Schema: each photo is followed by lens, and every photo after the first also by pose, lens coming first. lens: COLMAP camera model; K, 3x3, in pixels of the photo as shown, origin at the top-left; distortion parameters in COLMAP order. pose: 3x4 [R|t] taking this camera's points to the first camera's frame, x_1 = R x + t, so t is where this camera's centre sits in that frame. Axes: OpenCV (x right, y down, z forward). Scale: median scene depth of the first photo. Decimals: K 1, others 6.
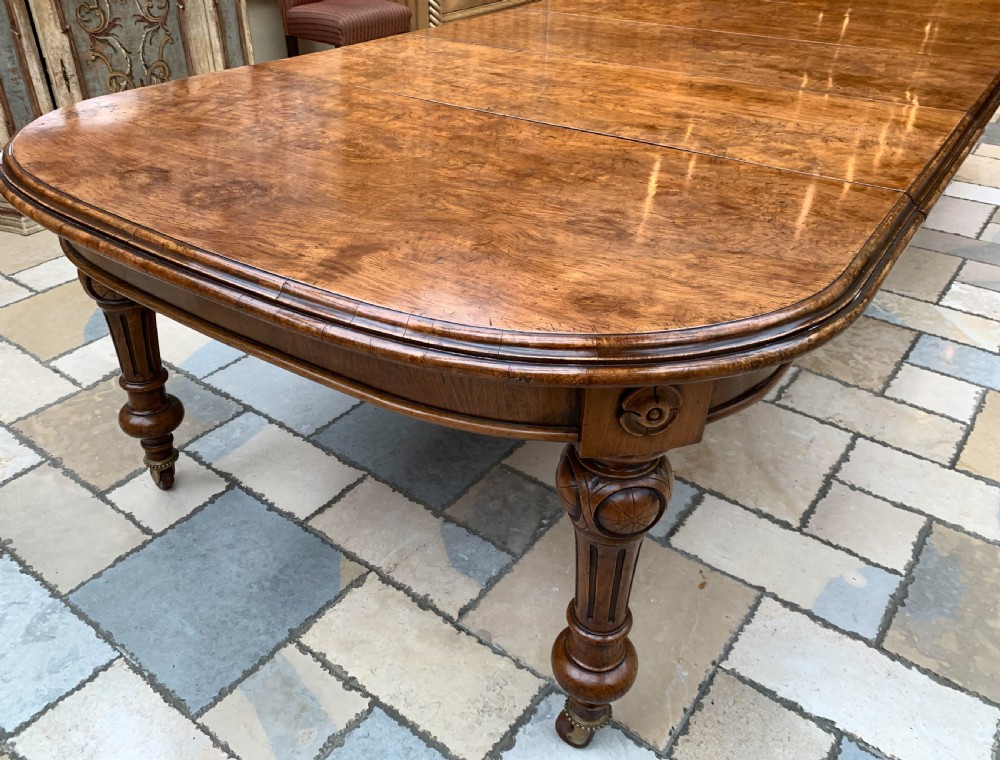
lens RADIAL K [[825.5, 0, 469.4], [0, 825.5, 357.5], [0, 0, 1]] dist [0.011418, -0.008331]
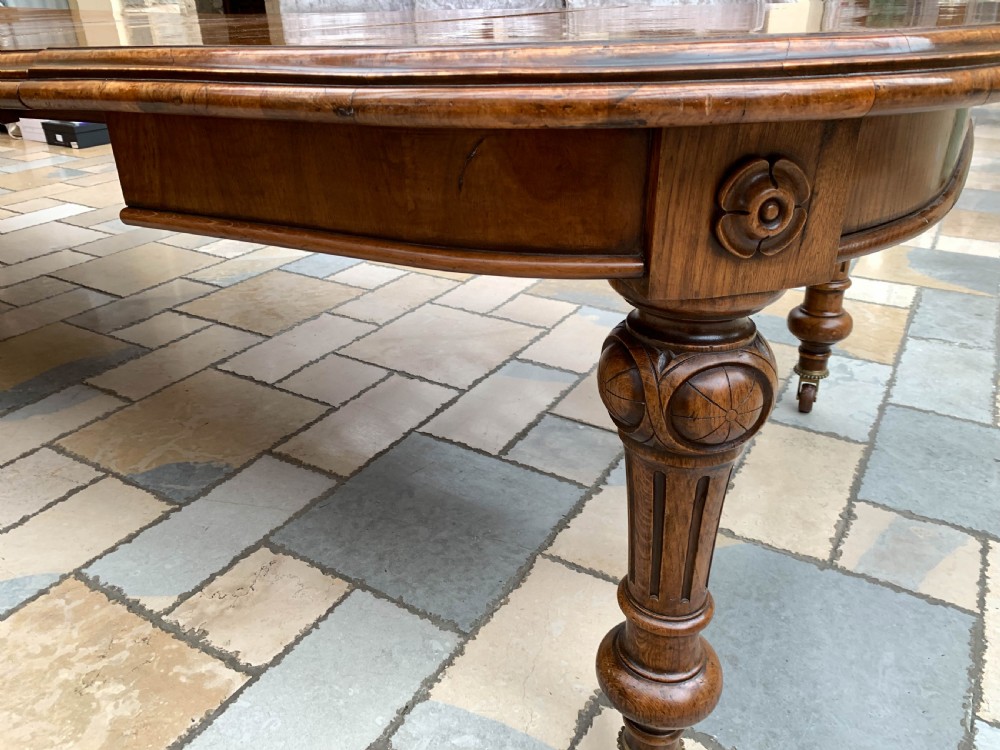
lens RADIAL K [[768.3, 0, 498.4], [0, 768.3, 373.7], [0, 0, 1]] dist [0.010746, -0.007806]
pose [[-0.119278, -0.442084, 0.889008, -0.739545], [0.535855, 0.725131, 0.432487, -0.324841], [-0.835842, 0.527965, 0.150401, 0.965627]]
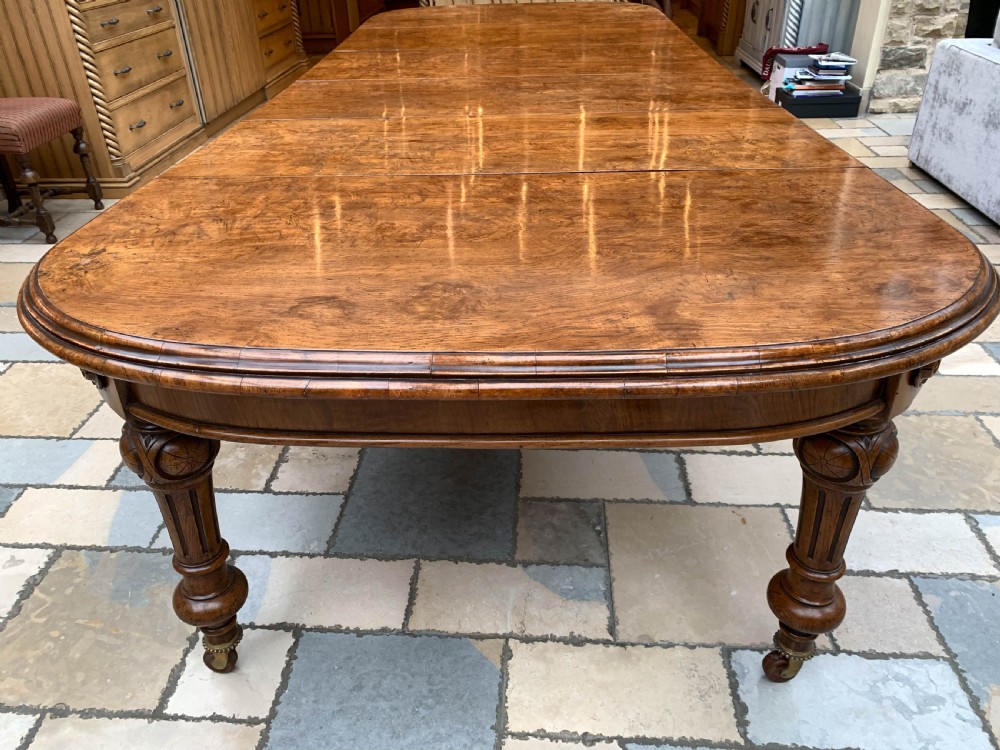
lens RADIAL K [[768.3, 0, 492.0], [0, 768.3, 386.1], [0, 0, 1]] dist [0.010746, -0.007806]
pose [[0.829230, -0.310549, 0.464690, -0.468469], [0.314104, 0.946645, 0.072125, -0.104162], [-0.462295, 0.086153, 0.882531, 0.157333]]
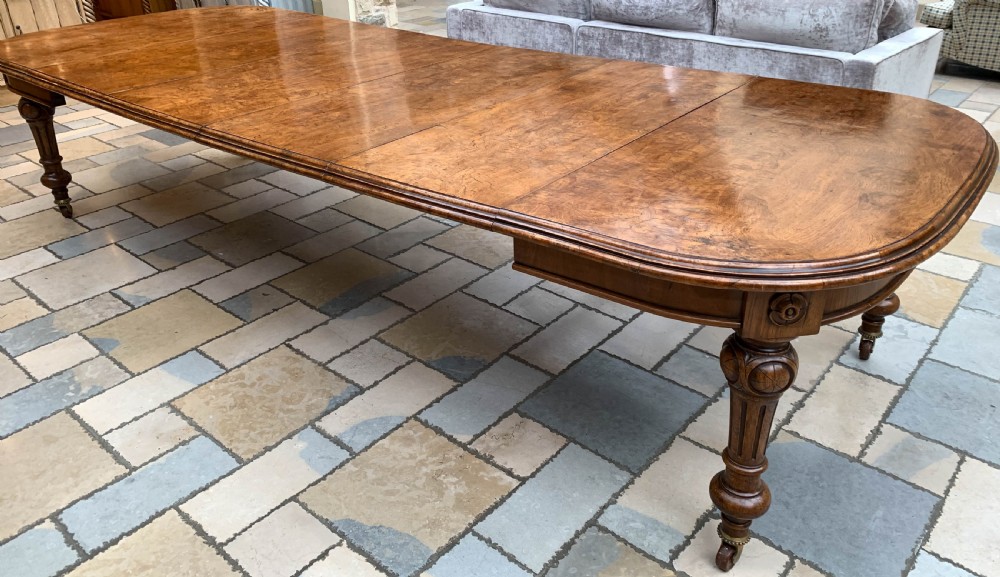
lens RADIAL K [[760.7, 0, 505.0], [0, 760.7, 254.2], [0, 0, 1]] dist [0.043429, -0.047469]
pose [[0.043815, -0.444293, 0.894809, -1.175659], [0.540569, 0.763770, 0.352760, -0.686502], [-0.840158, 0.468250, 0.273636, 0.889809]]
